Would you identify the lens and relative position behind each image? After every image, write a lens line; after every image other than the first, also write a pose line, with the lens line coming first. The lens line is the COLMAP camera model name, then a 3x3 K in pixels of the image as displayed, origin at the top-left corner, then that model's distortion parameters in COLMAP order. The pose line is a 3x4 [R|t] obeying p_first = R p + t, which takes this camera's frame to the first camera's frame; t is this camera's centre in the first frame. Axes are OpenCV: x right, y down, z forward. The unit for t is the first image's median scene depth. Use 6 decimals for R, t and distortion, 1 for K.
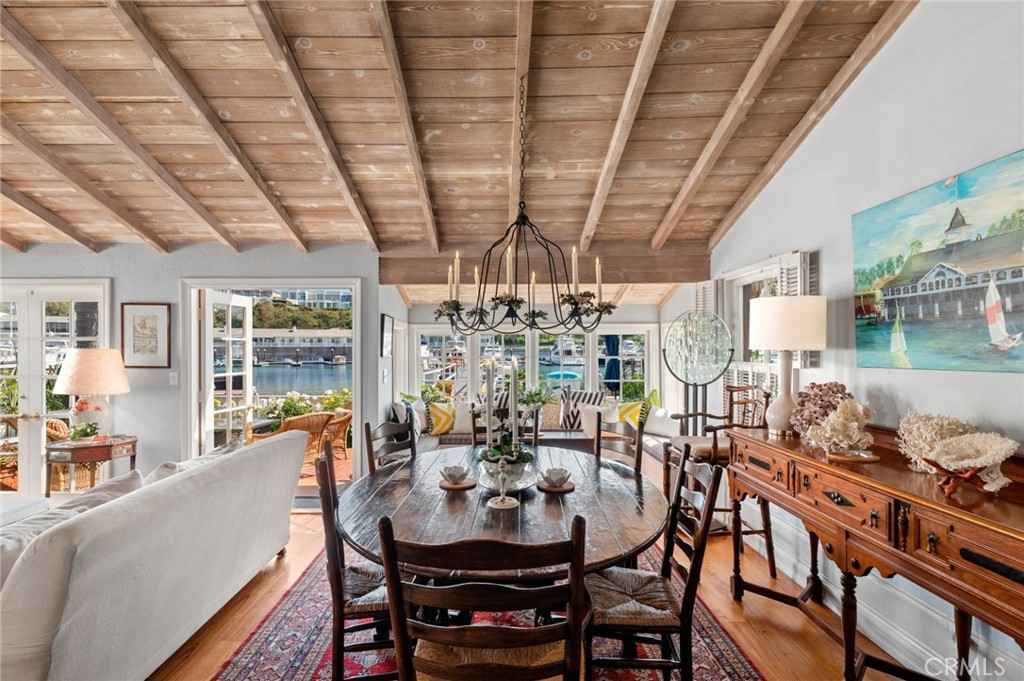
lens RADIAL K [[498.7, 0, 496.6], [0, 498.7, 353.3], [0, 0, 1]] dist [0.010633, -0.001370]
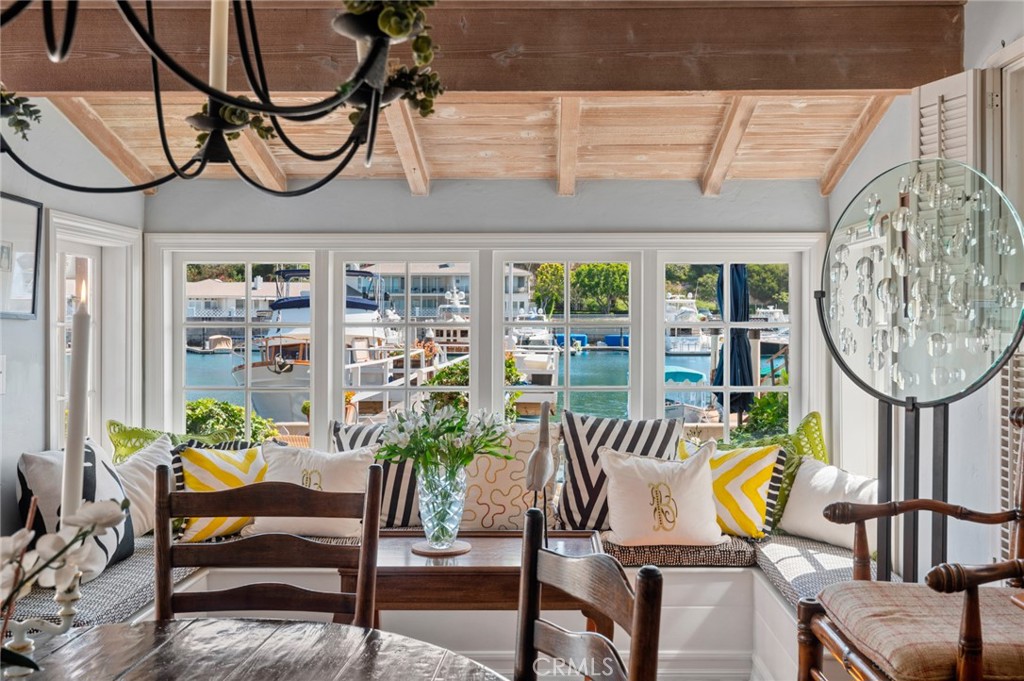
lens RADIAL K [[989.3, 0, 560.5], [0, 989.3, 327.6], [0, 0, 1]] dist [-0.008775, 0.003814]
pose [[0.999923, 0.002435, 0.012198, 0.158820], [-0.002380, 0.999987, -0.004556, 0.018138], [-0.012209, 0.004527, 0.999915, 0.361485]]
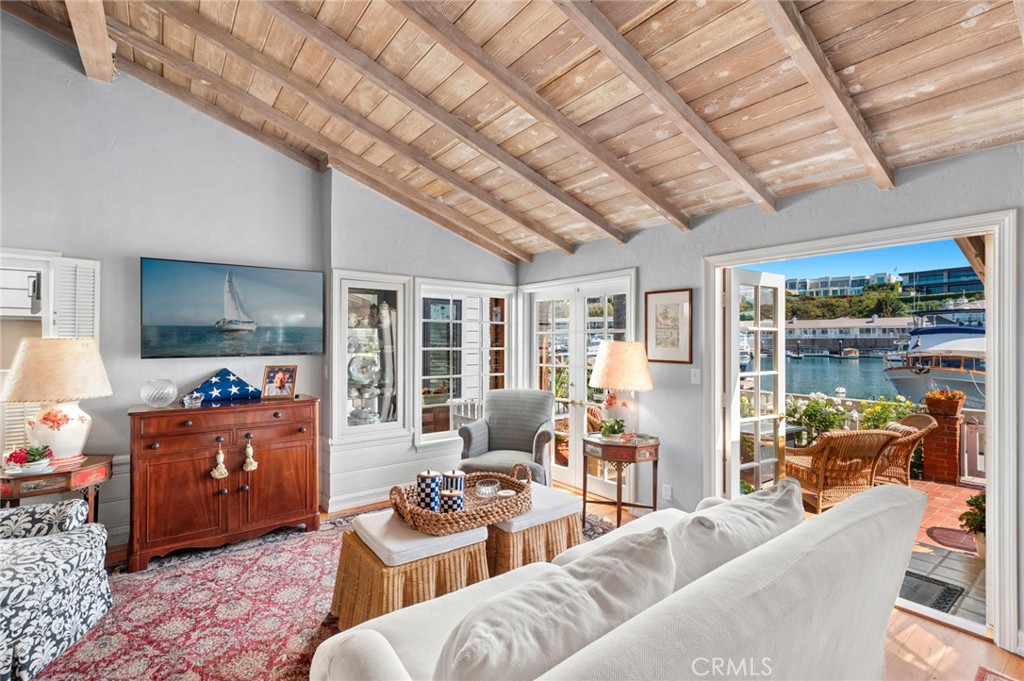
lens RADIAL K [[470.6, 0, 507.8], [0, 470.6, 336.6], [0, 0, 1]] dist [-0.001486, -0.000067]
pose [[0.599912, -0.006573, -0.800039, -0.199175], [-0.007378, 0.999878, -0.013748, -0.003747], [0.800032, 0.014150, 0.599791, 0.267830]]
